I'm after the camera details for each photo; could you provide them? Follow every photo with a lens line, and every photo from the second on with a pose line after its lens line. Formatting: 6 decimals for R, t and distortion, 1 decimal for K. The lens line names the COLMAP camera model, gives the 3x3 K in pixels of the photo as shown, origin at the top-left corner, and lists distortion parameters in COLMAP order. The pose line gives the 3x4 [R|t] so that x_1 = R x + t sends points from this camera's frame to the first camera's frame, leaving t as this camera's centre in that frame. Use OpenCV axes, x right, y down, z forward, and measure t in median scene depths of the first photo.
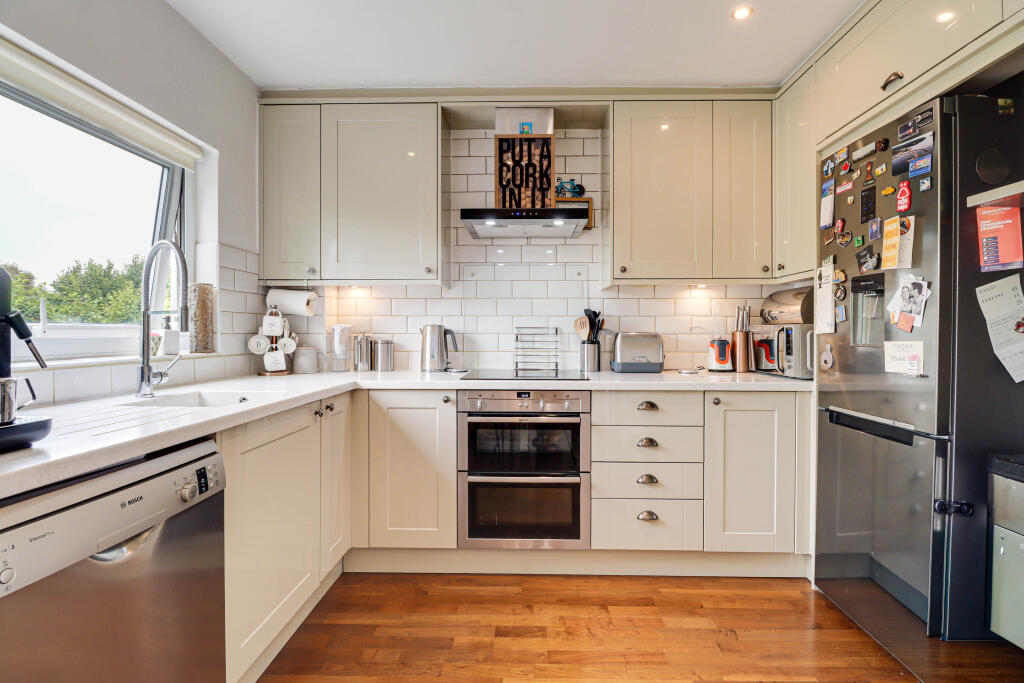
lens RADIAL K [[485.2, 0, 516.7], [0, 485.2, 322.5], [0, 0, 1]] dist [0.002456, -0.015715]
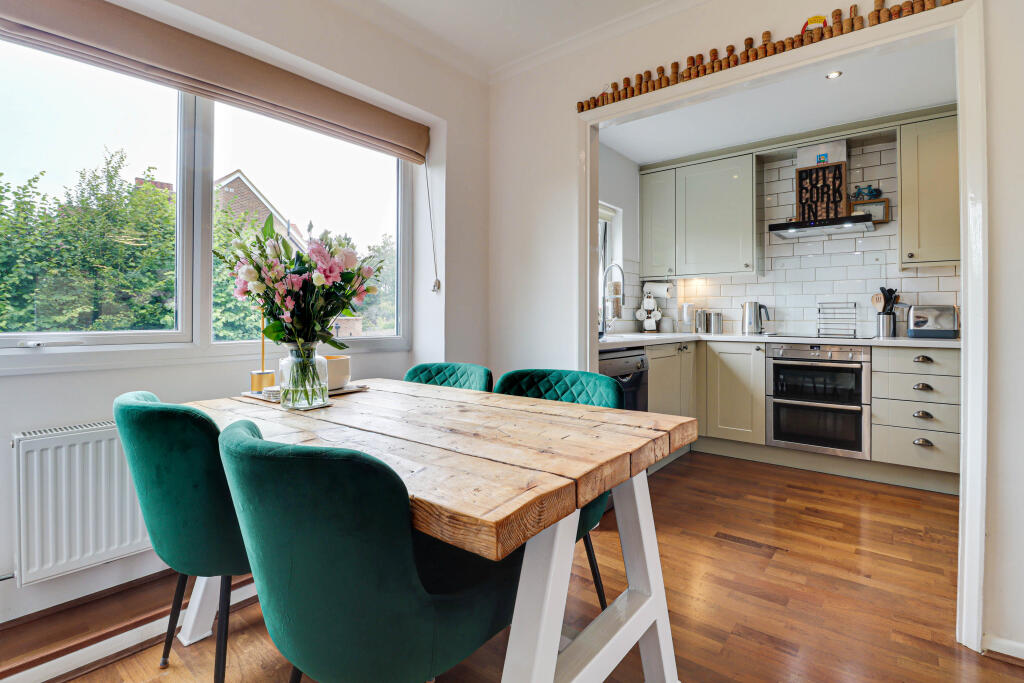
lens RADIAL K [[485.2, 0, 516.7], [0, 485.2, 322.5], [0, 0, 1]] dist [0.002456, -0.015715]
pose [[0.797822, 0.005931, -0.602864, 0.161379], [0.013464, 0.999527, 0.027650, 0.018518], [0.602743, -0.030177, 0.797364, -0.653219]]
